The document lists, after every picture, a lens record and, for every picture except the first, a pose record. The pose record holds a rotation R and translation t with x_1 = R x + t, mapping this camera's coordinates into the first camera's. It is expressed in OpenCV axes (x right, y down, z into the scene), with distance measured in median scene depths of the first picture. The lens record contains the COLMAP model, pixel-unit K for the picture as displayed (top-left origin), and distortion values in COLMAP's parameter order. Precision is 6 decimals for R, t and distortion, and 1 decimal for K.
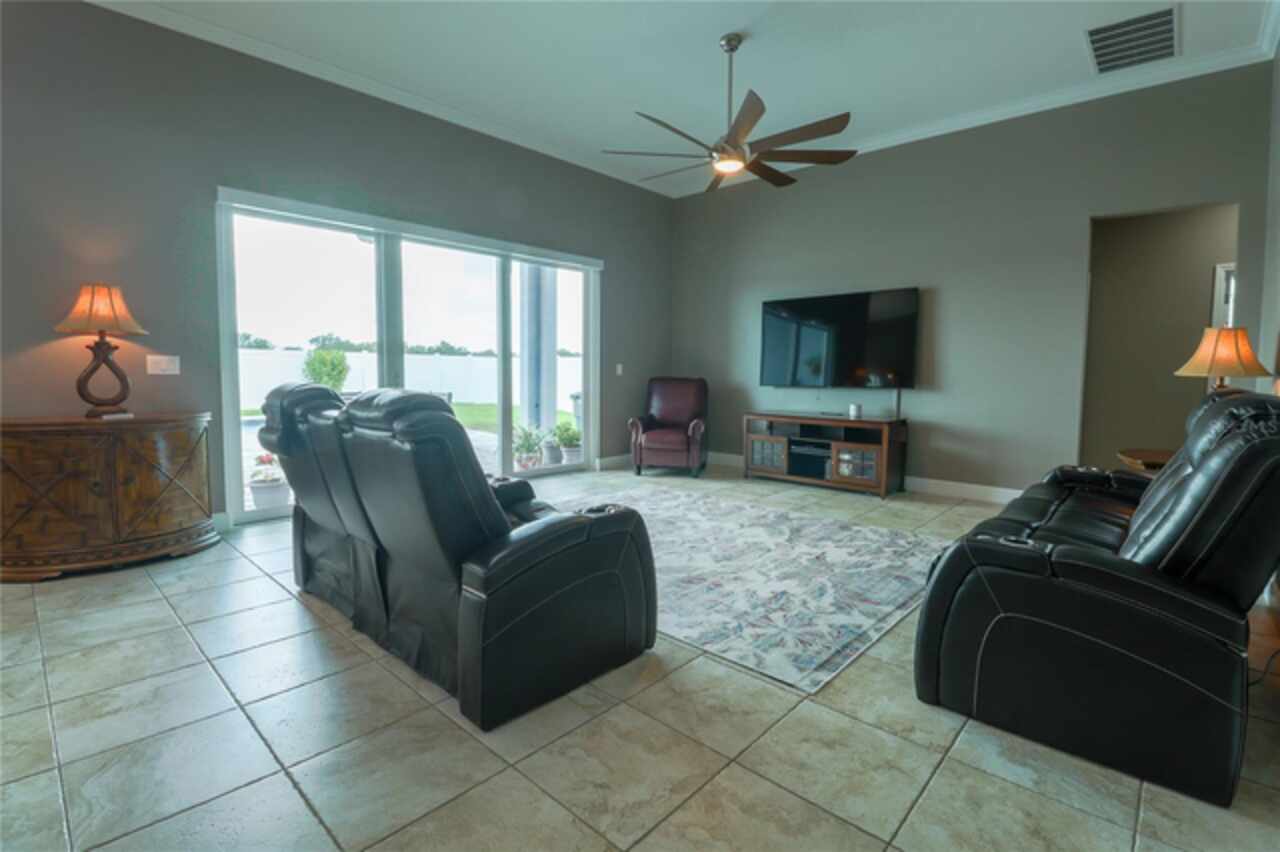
lens RADIAL K [[590.7, 0, 638.8], [0, 590.7, 408.3], [0, 0, 1]] dist [-0.010992, -0.001120]
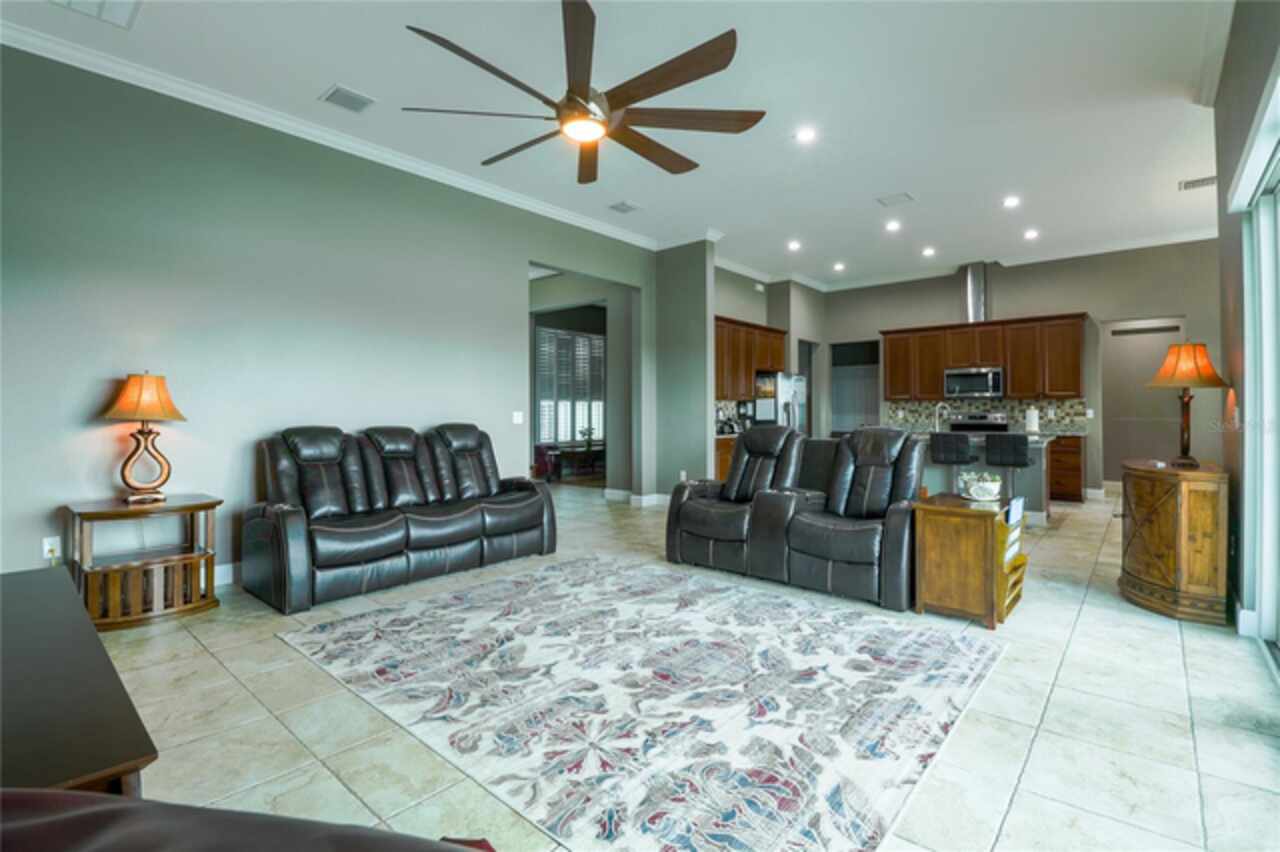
lens RADIAL K [[590.7, 0, 638.8], [0, 590.7, 408.3], [0, 0, 1]] dist [-0.010992, -0.001120]
pose [[-0.999504, -0.008531, -0.030305, 0.118154], [-0.010250, 0.998319, 0.057052, -0.134090], [0.029767, 0.057334, -0.997911, 1.896882]]
